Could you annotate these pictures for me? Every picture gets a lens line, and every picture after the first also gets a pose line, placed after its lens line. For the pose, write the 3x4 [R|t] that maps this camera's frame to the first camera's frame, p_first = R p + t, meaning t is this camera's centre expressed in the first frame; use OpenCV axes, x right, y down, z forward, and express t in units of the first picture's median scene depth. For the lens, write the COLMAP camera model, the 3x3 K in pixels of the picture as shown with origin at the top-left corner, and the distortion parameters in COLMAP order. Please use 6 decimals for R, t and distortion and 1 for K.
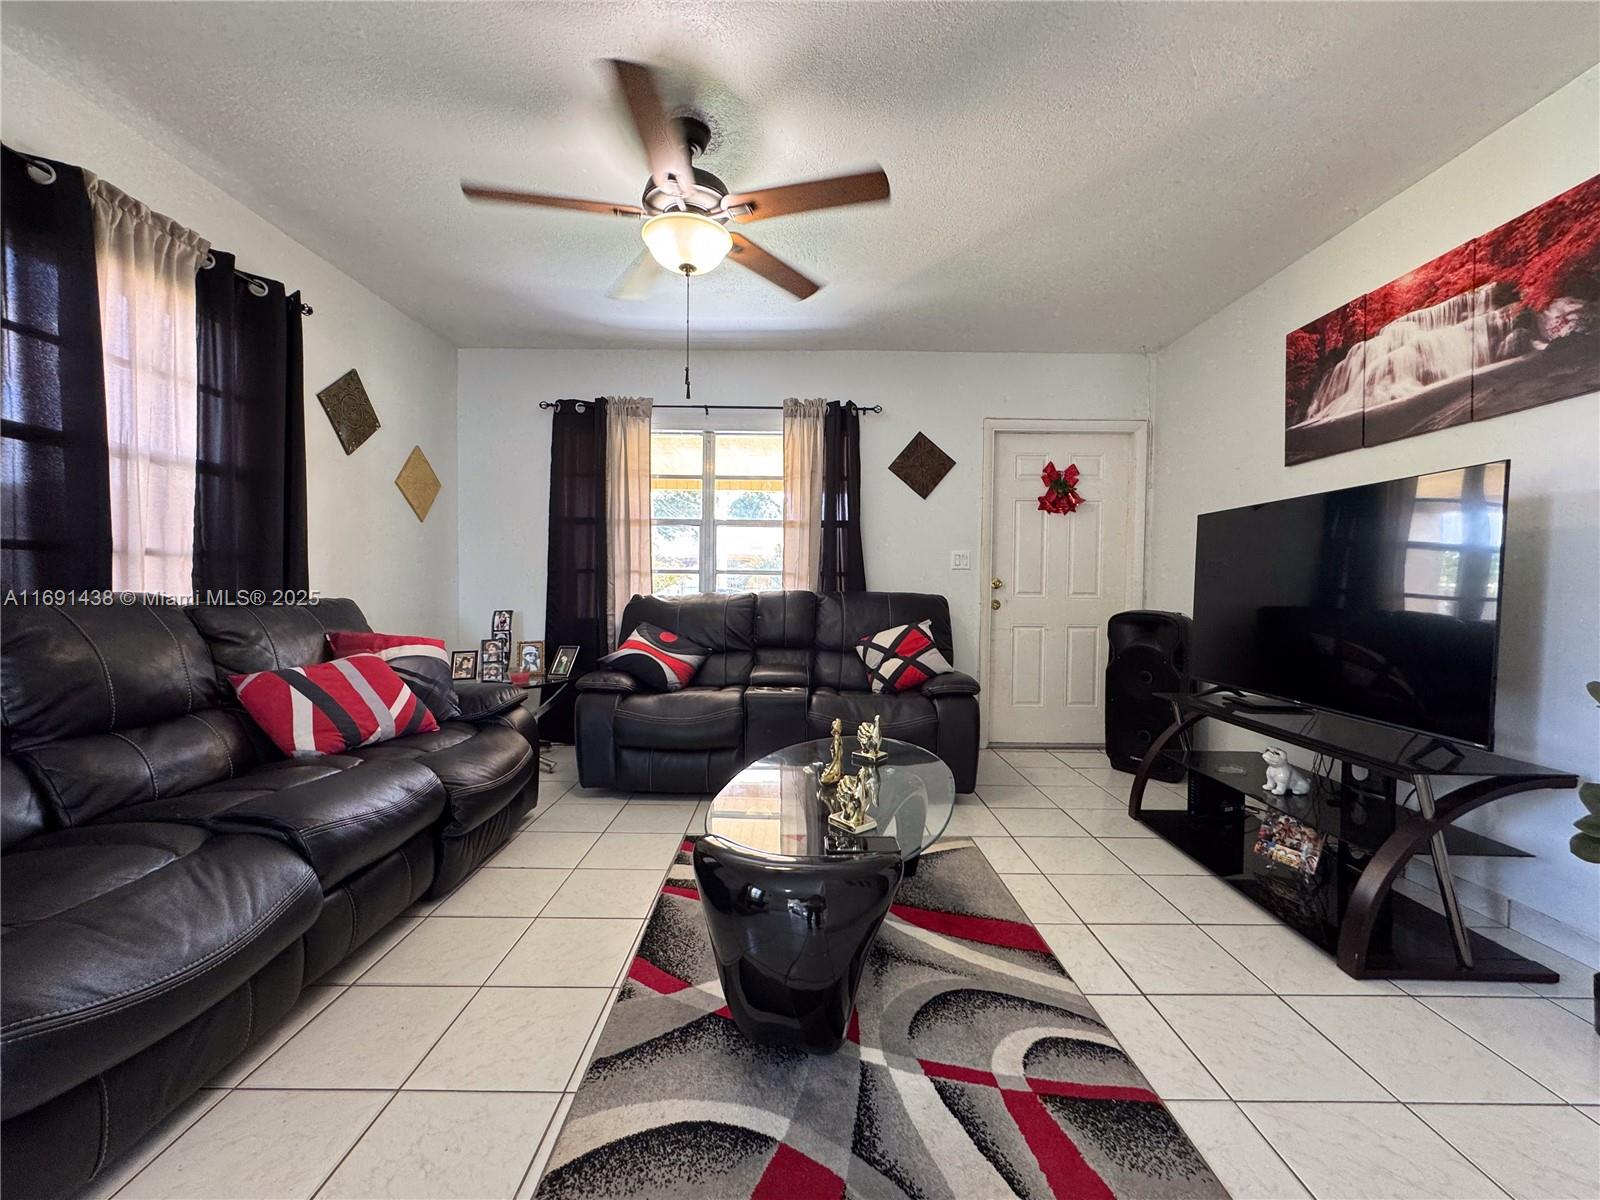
lens RADIAL K [[637.5, 0, 799.4], [0, 637.5, 600.5], [0, 0, 1]] dist [-0.001955, -0.000208]
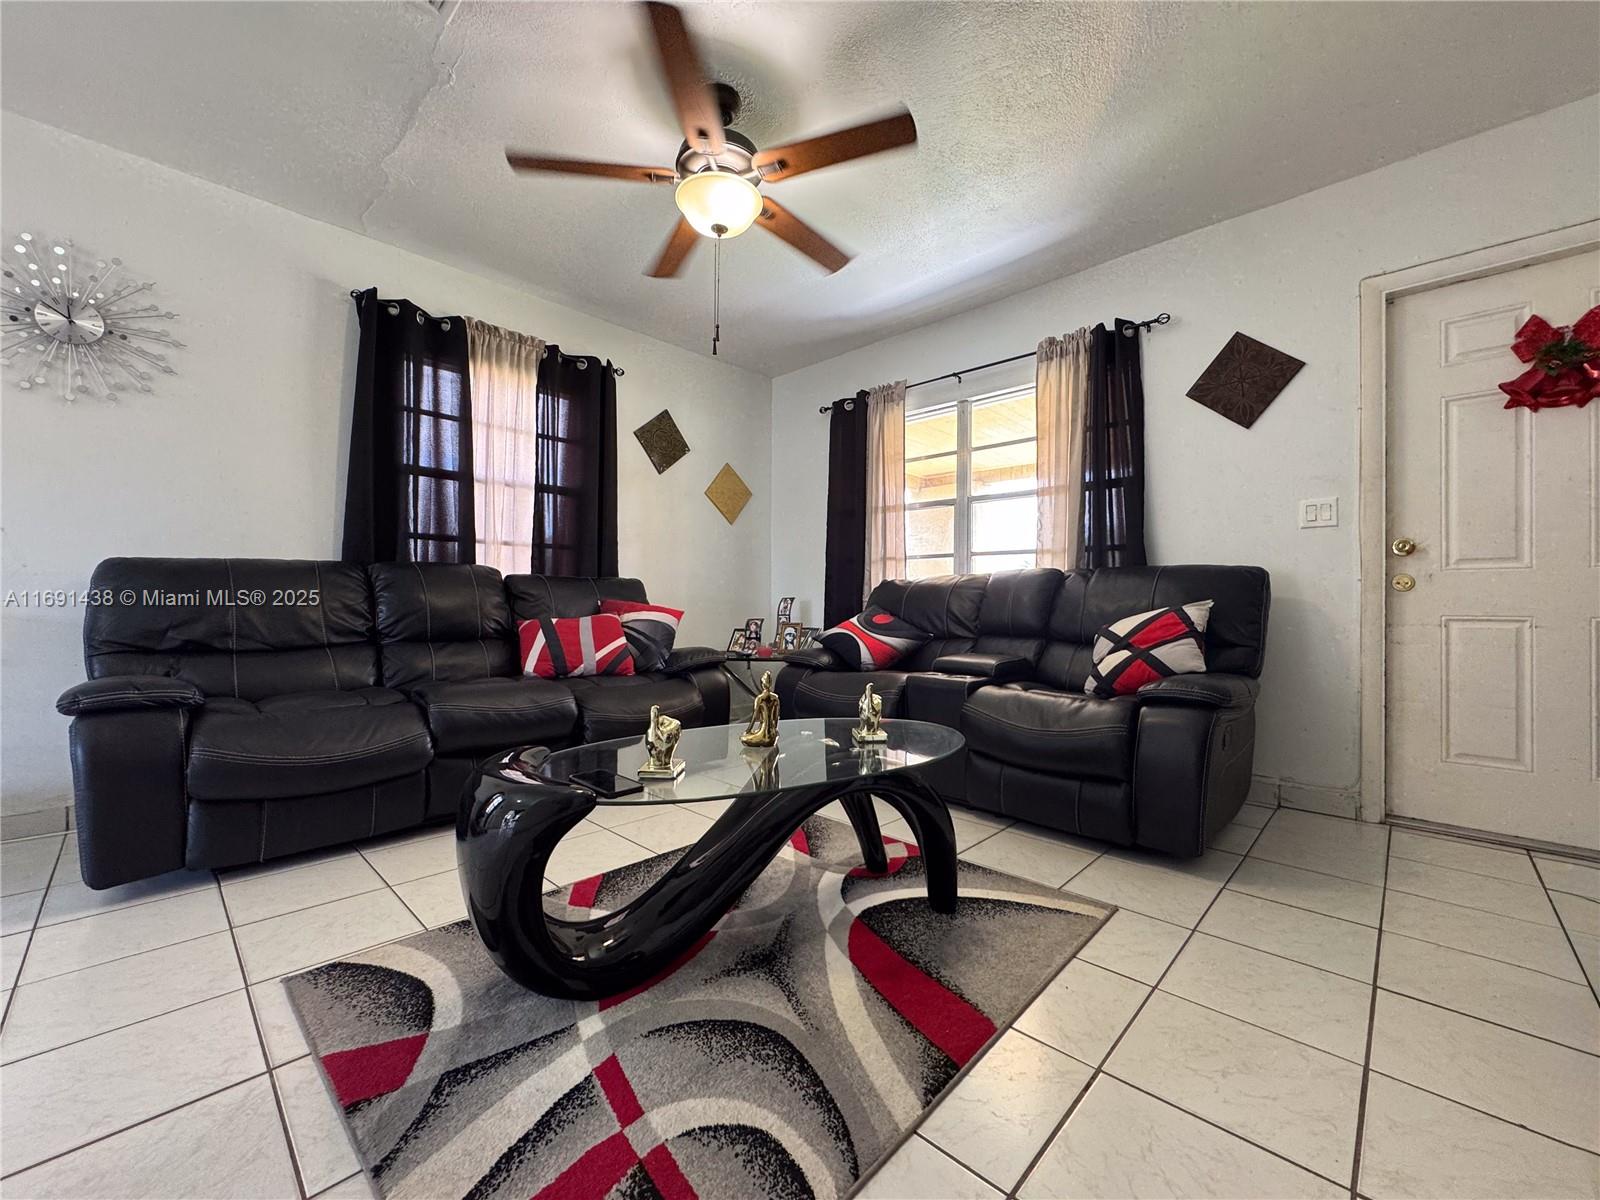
lens RADIAL K [[637.5, 0, 799.4], [0, 637.5, 603.1], [0, 0, 1]] dist [-0.001955, -0.000208]
pose [[0.722108, -0.005146, -0.691761, 0.395535], [-0.019293, 0.999434, -0.027575, 0.066932], [0.691511, 0.033258, 0.721600, 0.235579]]
